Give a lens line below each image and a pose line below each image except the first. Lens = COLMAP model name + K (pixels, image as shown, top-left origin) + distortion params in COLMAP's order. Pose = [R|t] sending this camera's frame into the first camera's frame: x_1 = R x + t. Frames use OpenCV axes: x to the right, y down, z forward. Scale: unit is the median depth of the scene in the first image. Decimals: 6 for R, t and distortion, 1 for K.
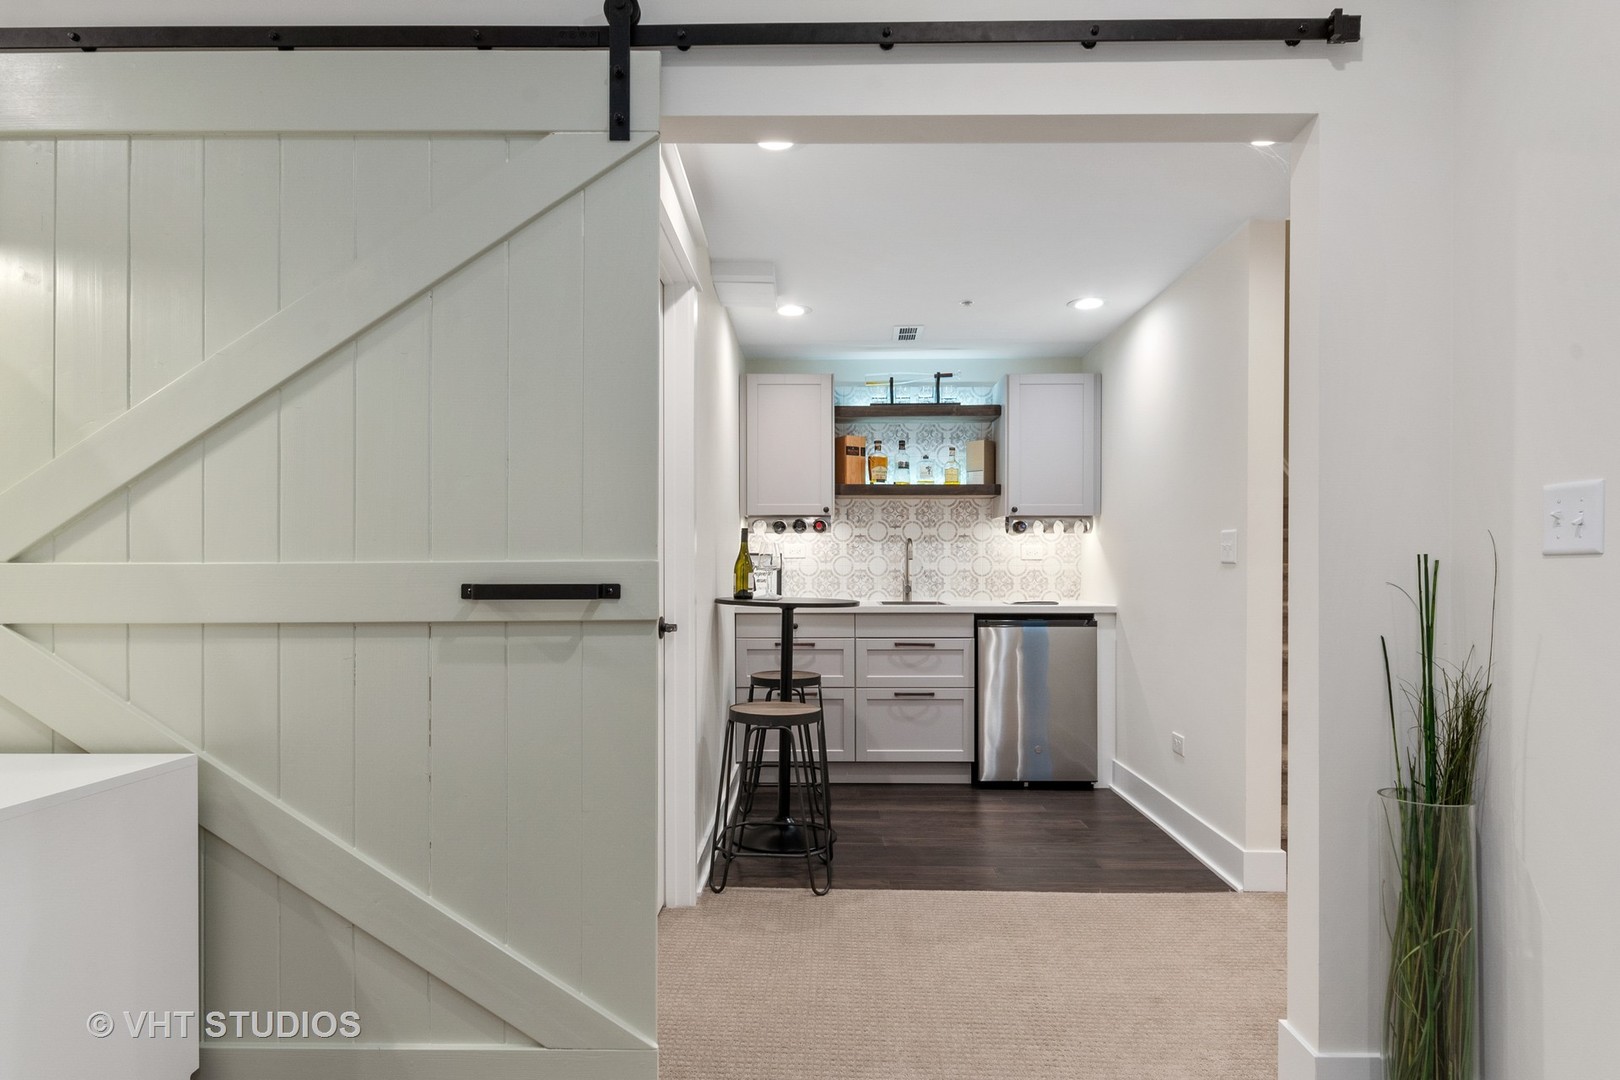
lens RADIAL K [[890.5, 0, 809.5], [0, 890.5, 545.4], [0, 0, 1]] dist [-0.000101, -0.003255]
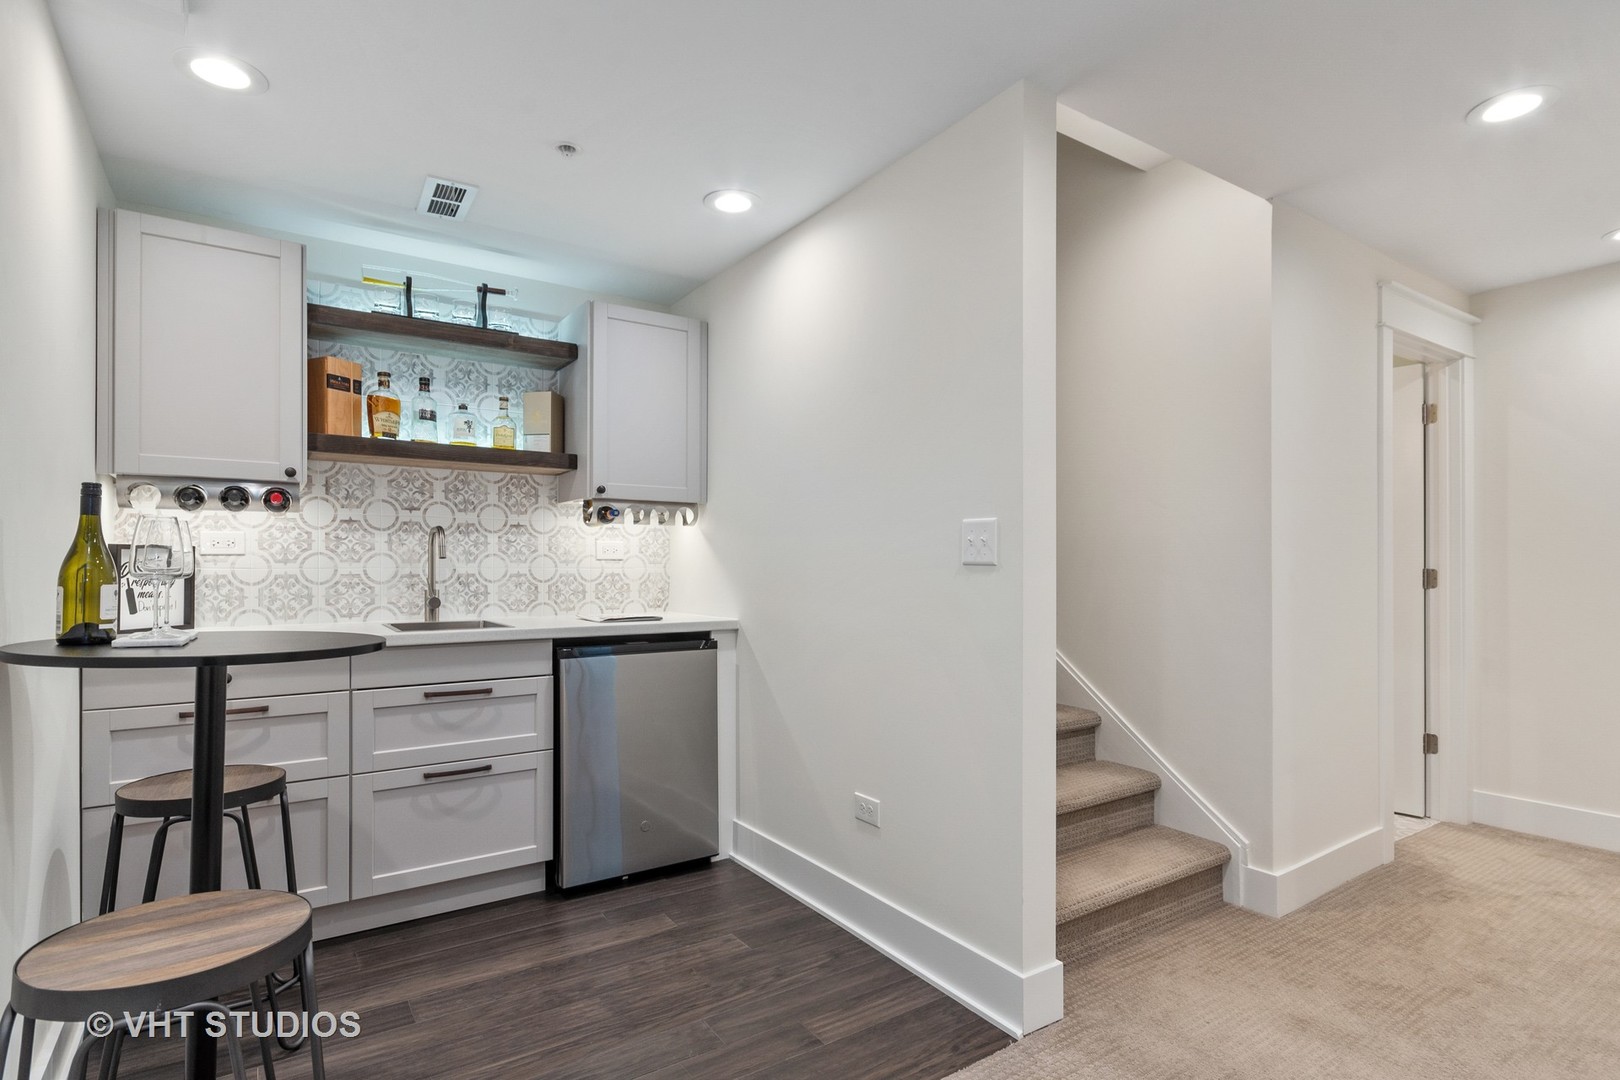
lens RADIAL K [[833.3, 0, 822.3], [0, 833.3, 560.4], [0, 0, 1]] dist [-0.000434, 0.001907]
pose [[0.816578, 0.004650, 0.577217, -0.011939], [-0.013788, 0.999839, 0.011451, 0.006698], [-0.577071, -0.017310, 0.816511, 0.348631]]
